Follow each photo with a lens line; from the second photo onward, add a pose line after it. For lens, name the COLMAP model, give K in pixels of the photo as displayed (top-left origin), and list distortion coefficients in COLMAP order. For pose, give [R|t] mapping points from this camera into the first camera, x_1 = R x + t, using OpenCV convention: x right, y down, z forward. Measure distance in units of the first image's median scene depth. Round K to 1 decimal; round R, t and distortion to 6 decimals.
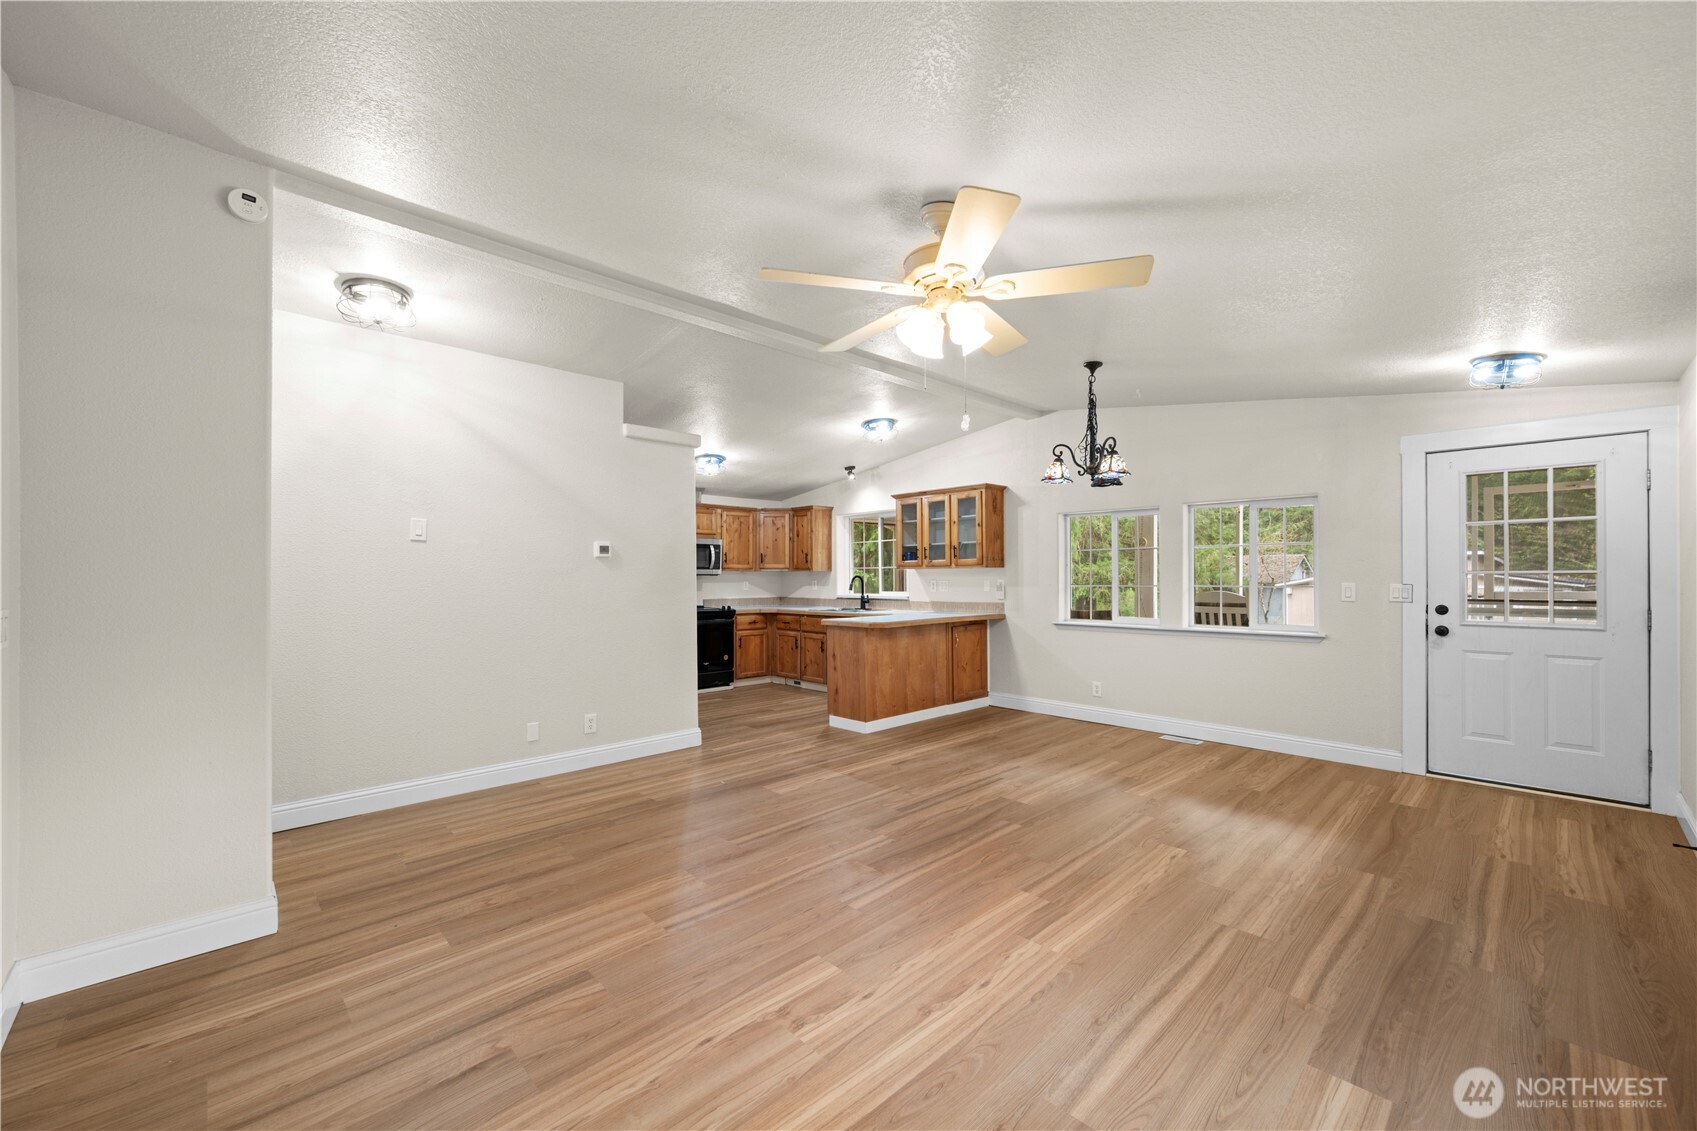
lens RADIAL K [[672.6, 0, 866.2], [0, 672.6, 568.9], [0, 0, 1]] dist [-0.002424, 0.000160]
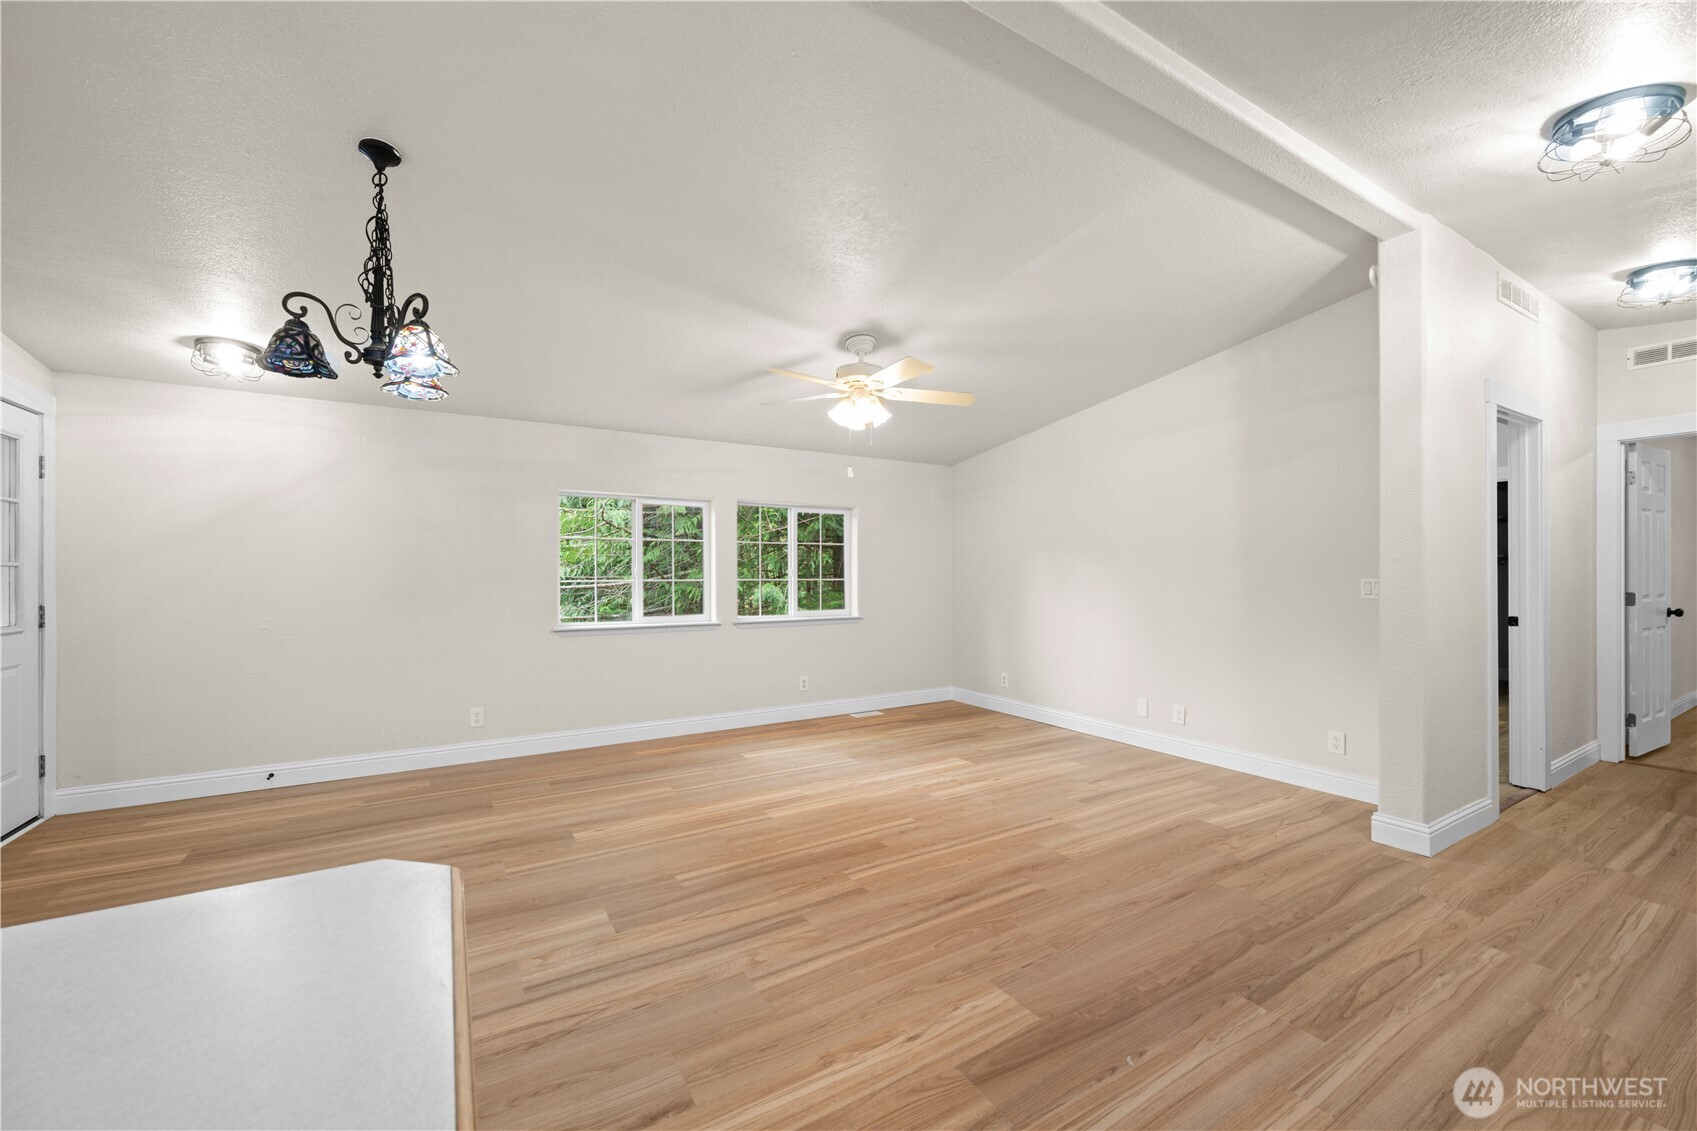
lens RADIAL K [[672.6, 0, 847.2], [0, 672.6, 571.5], [0, 0, 1]] dist [-0.002424, 0.000160]
pose [[-0.969286, 0.008187, 0.245801, -0.118960], [0.005114, 0.999901, -0.013140, 0.023371], [-0.245884, -0.011480, -0.969231, 1.238490]]
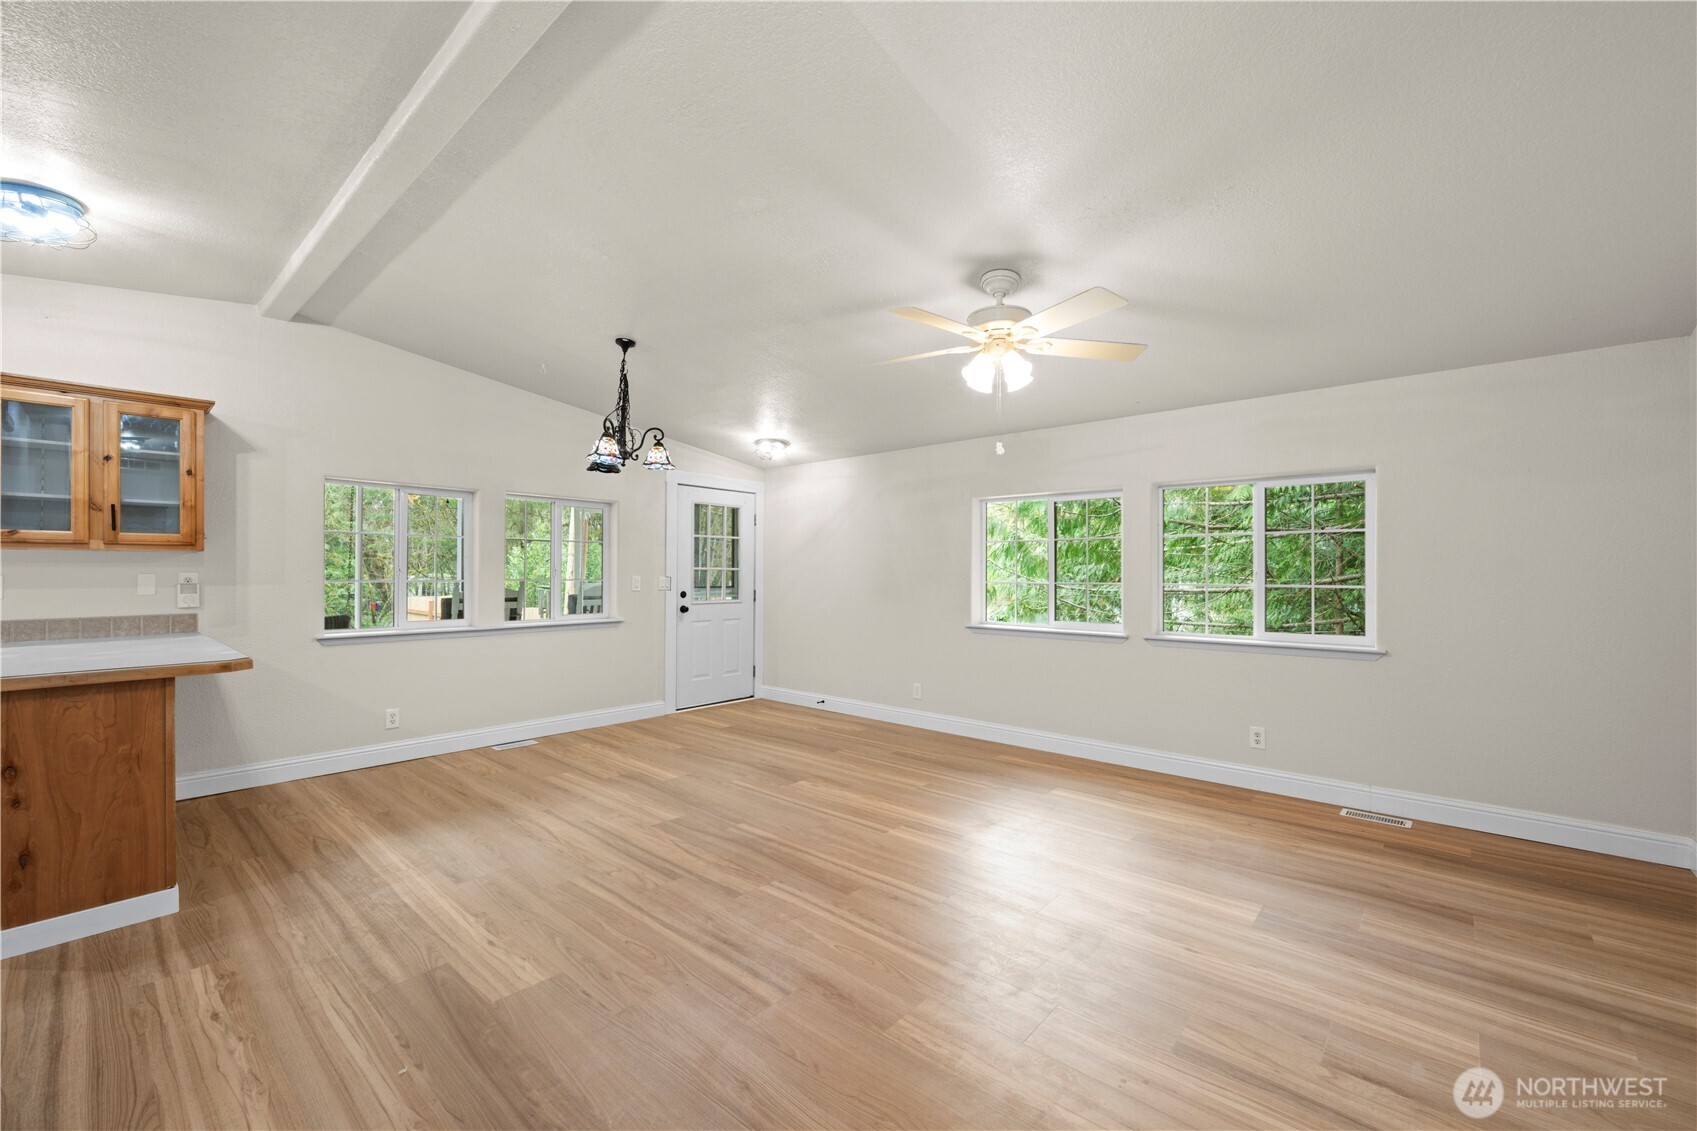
lens RADIAL K [[672.6, 0, 840.9], [0, 672.6, 577.6], [0, 0, 1]] dist [-0.002424, 0.000160]
pose [[-0.056030, -0.001682, 0.998428, -0.541692], [-0.013340, 0.999911, 0.000936, 0.015575], [-0.998340, -0.013267, -0.056048, 0.656887]]
